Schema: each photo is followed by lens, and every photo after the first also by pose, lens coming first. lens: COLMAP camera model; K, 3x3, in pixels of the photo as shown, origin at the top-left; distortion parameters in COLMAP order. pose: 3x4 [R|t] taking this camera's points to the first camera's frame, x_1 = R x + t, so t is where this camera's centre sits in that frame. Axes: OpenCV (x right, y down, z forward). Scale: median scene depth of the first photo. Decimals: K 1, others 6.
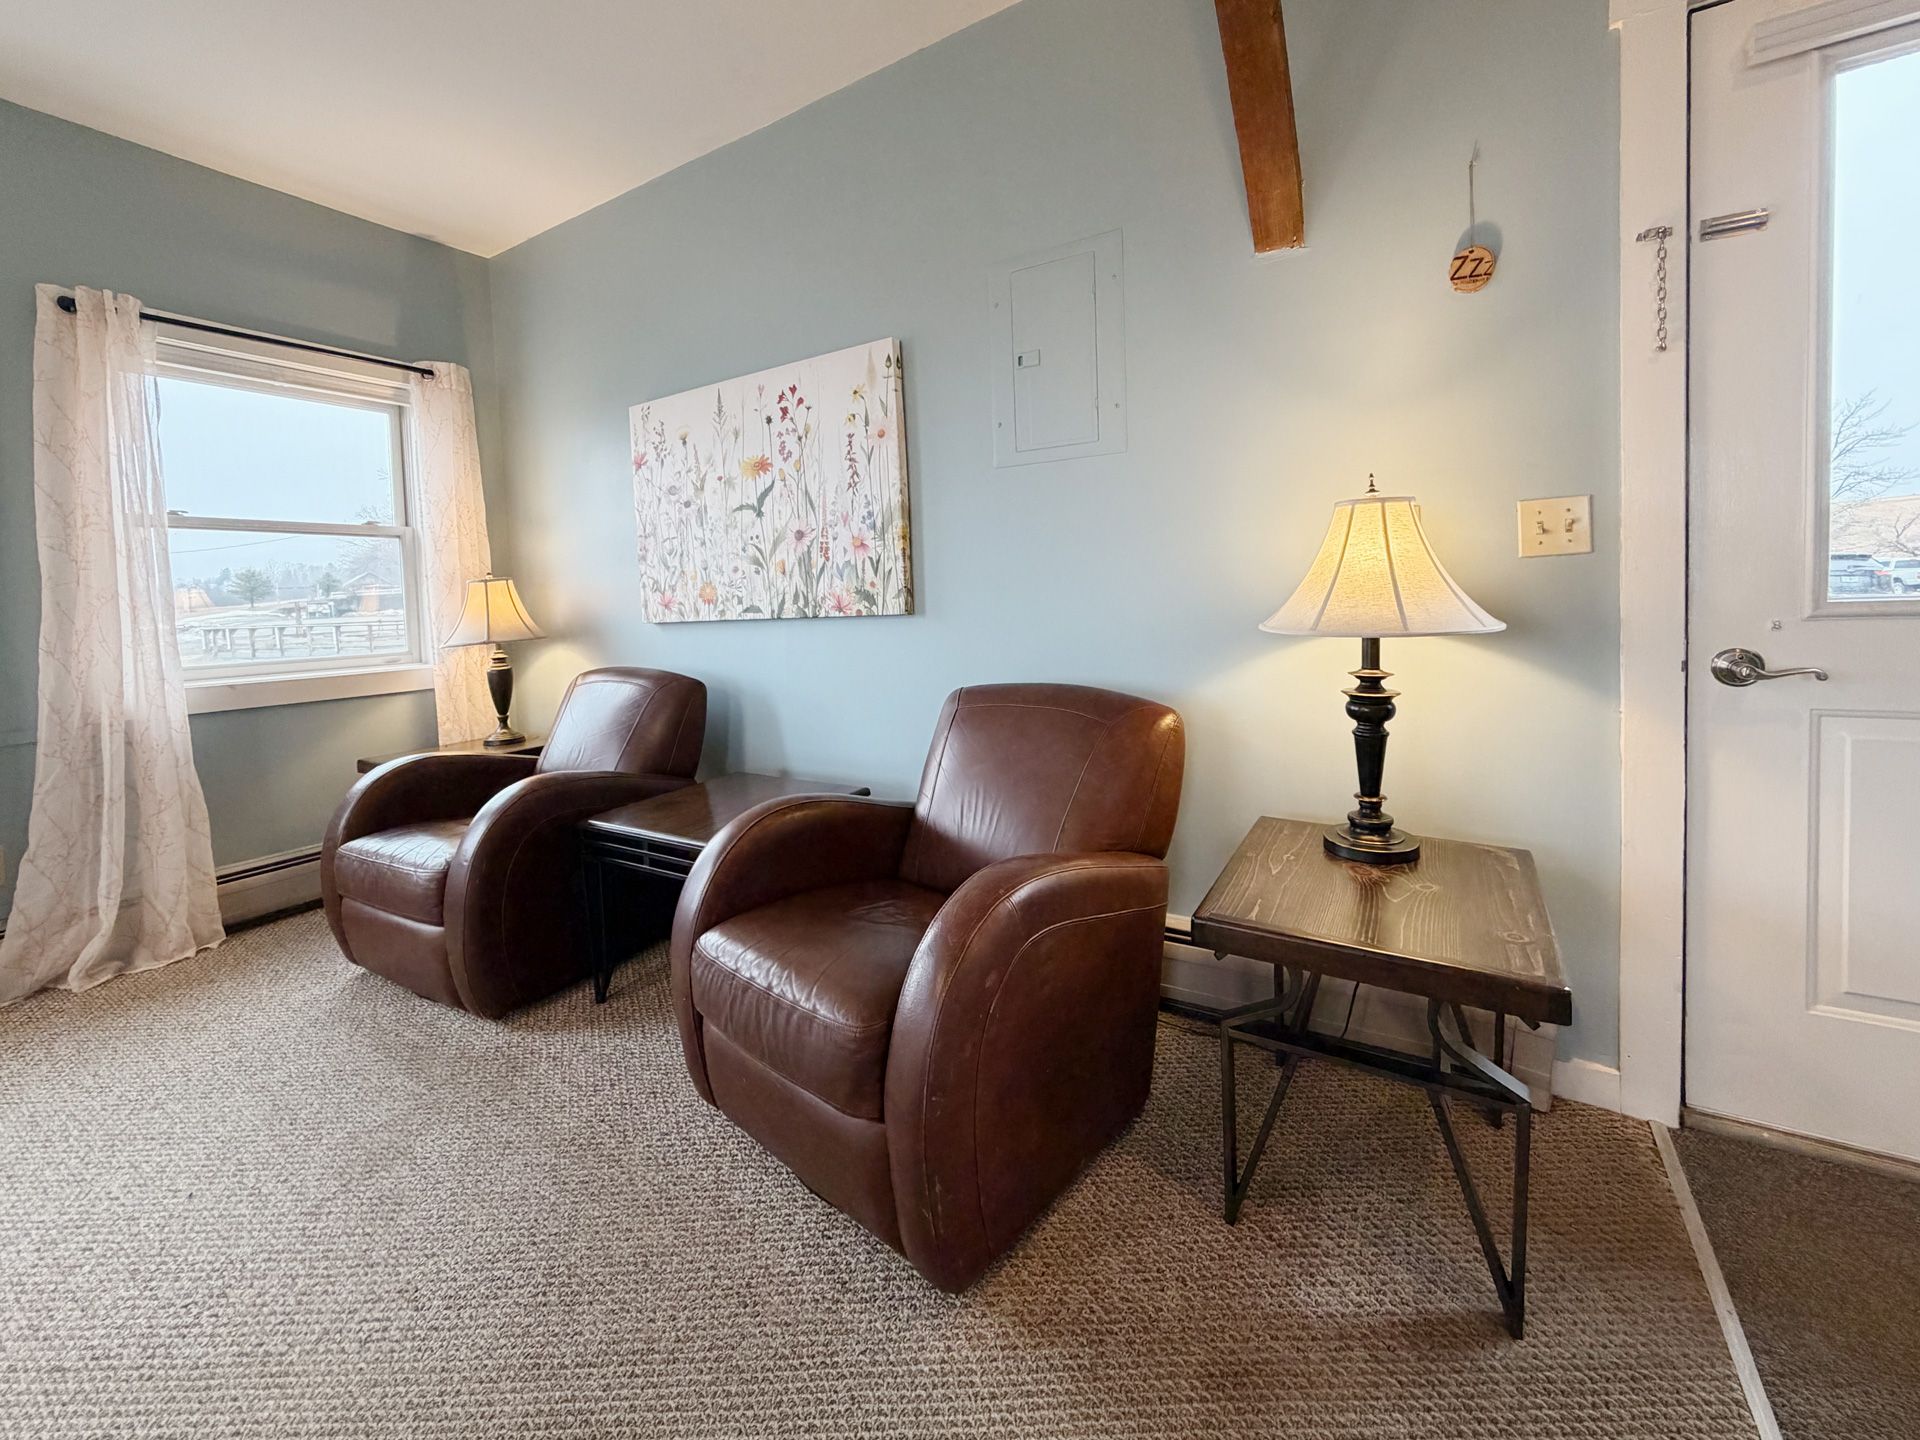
lens RADIAL K [[785.9, 0, 931.9], [0, 785.9, 628.1], [0, 0, 1]] dist [0.000337, 0.000121]
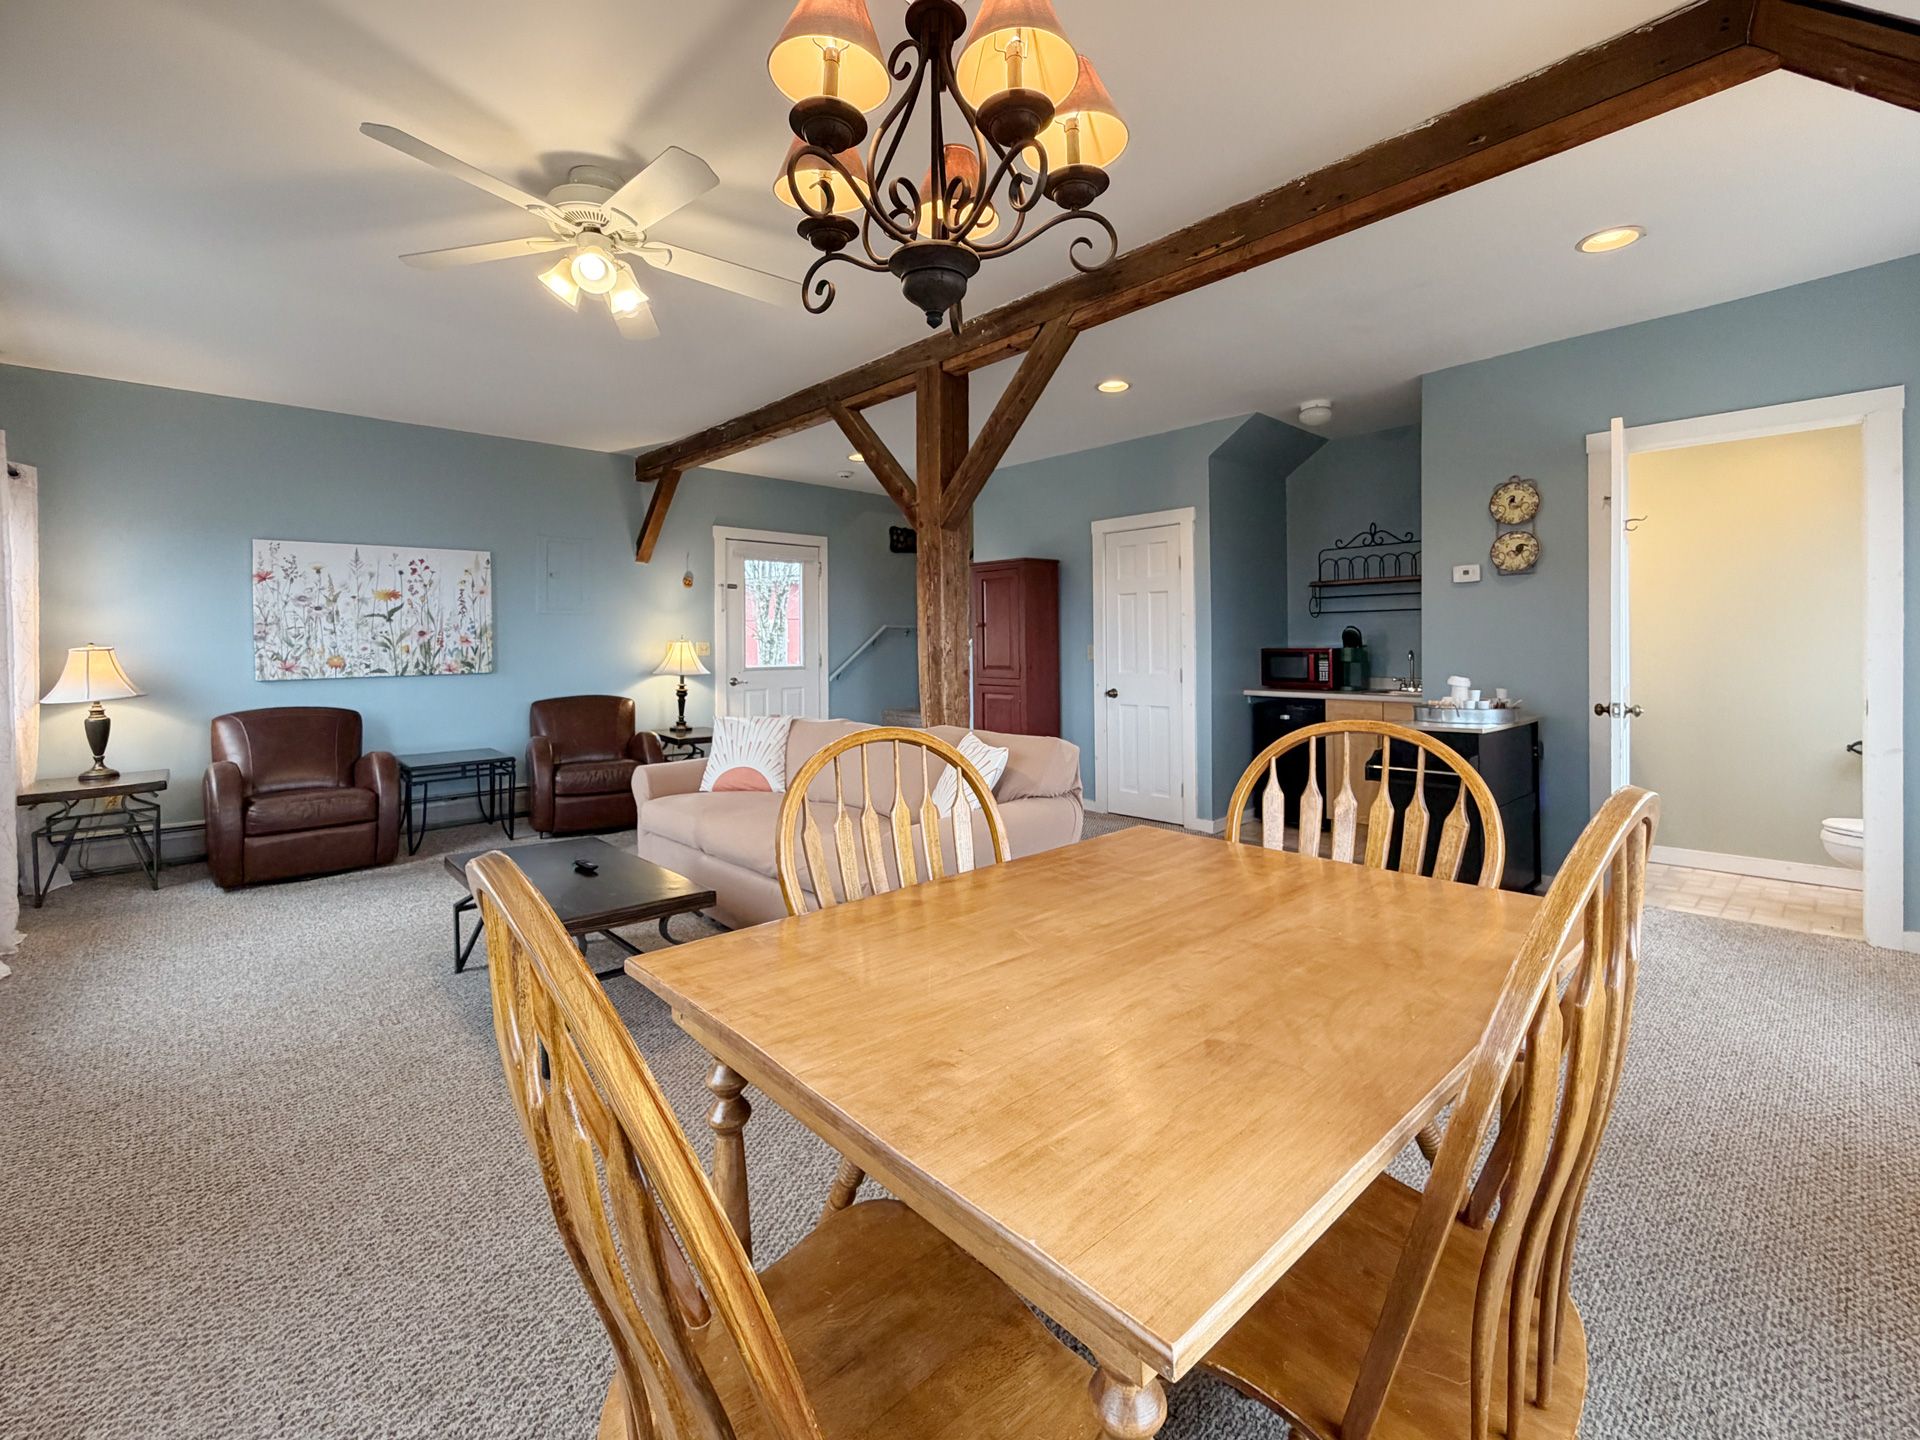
lens RADIAL K [[833.2, 0, 967.7], [0, 833.2, 643.6], [0, 0, 1]] dist [-0.000225, -0.000086]
pose [[0.253069, 0.032661, 0.966897, -1.826075], [0.037375, 0.998354, -0.043506, 0.050087], [-0.966726, 0.047147, 0.251431, -0.849756]]
